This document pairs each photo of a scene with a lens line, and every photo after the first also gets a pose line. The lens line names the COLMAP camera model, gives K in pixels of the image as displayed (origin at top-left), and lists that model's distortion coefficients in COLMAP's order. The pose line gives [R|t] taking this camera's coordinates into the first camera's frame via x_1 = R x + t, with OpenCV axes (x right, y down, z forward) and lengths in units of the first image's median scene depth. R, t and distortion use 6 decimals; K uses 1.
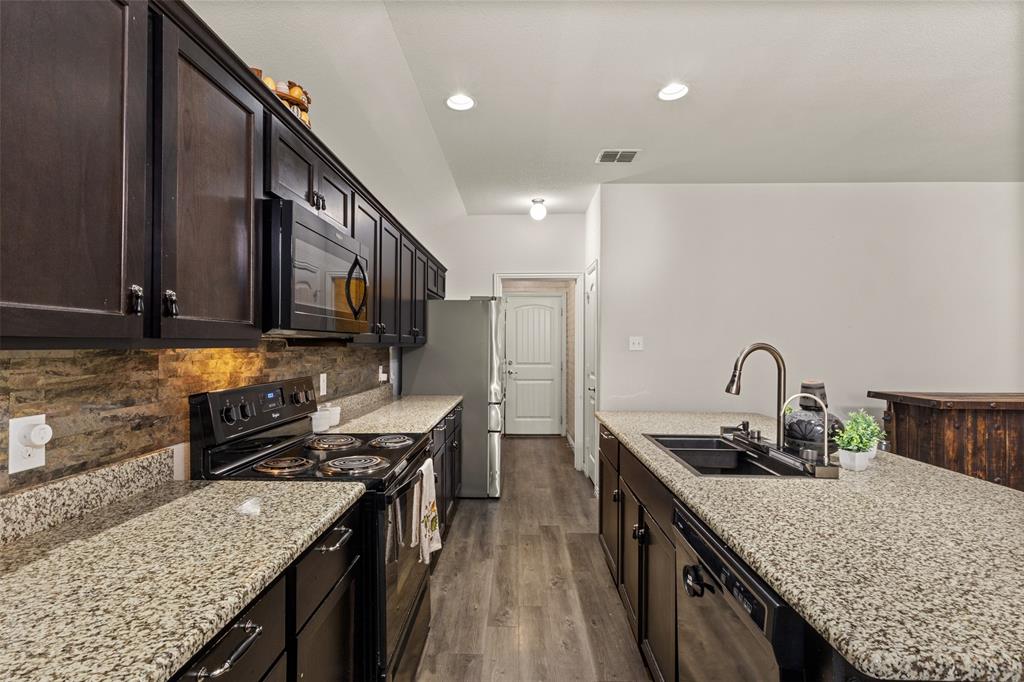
lens RADIAL K [[474.1, 0, 505.0], [0, 474.1, 340.5], [0, 0, 1]] dist [0.001070, -0.000694]
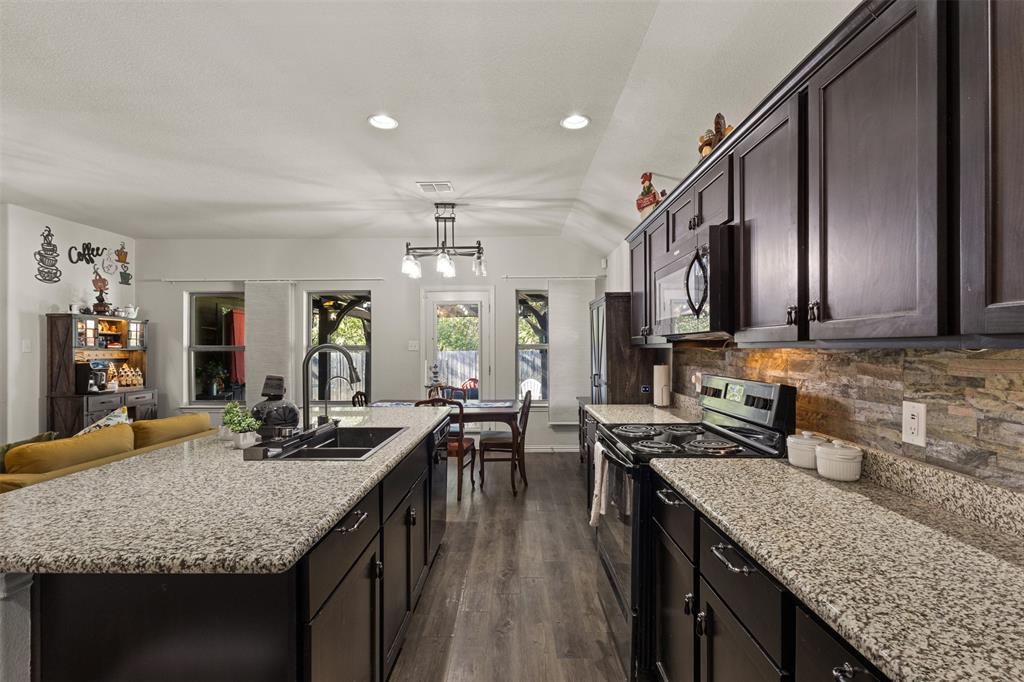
lens RADIAL K [[474.1, 0, 508.0], [0, 474.1, 345.7], [0, 0, 1]] dist [0.001070, -0.000694]
pose [[-0.999894, -0.000921, -0.014512, 0.061290], [-0.000719, 0.999903, -0.013884, 0.019658], [0.014524, -0.013872, -0.999798, 1.675190]]
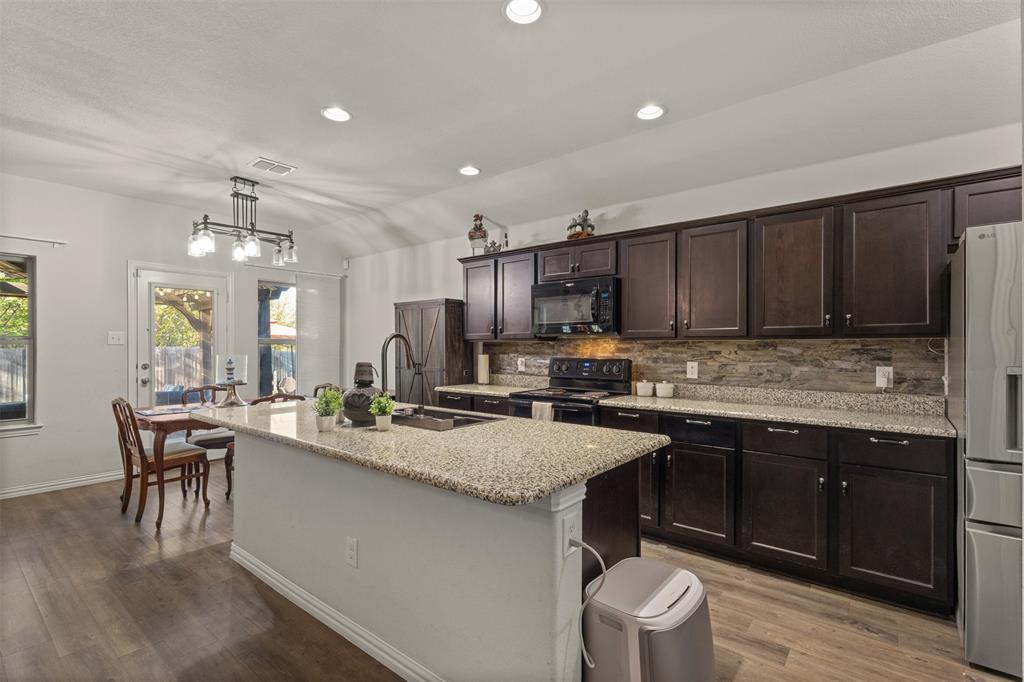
lens RADIAL K [[474.1, 0, 510.1], [0, 474.1, 348.0], [0, 0, 1]] dist [0.001070, -0.000694]
pose [[-0.612437, -0.001568, -0.790518, 1.059729], [0.004014, 0.999979, -0.005093, 0.041124], [0.790509, -0.006292, -0.612418, 1.566306]]
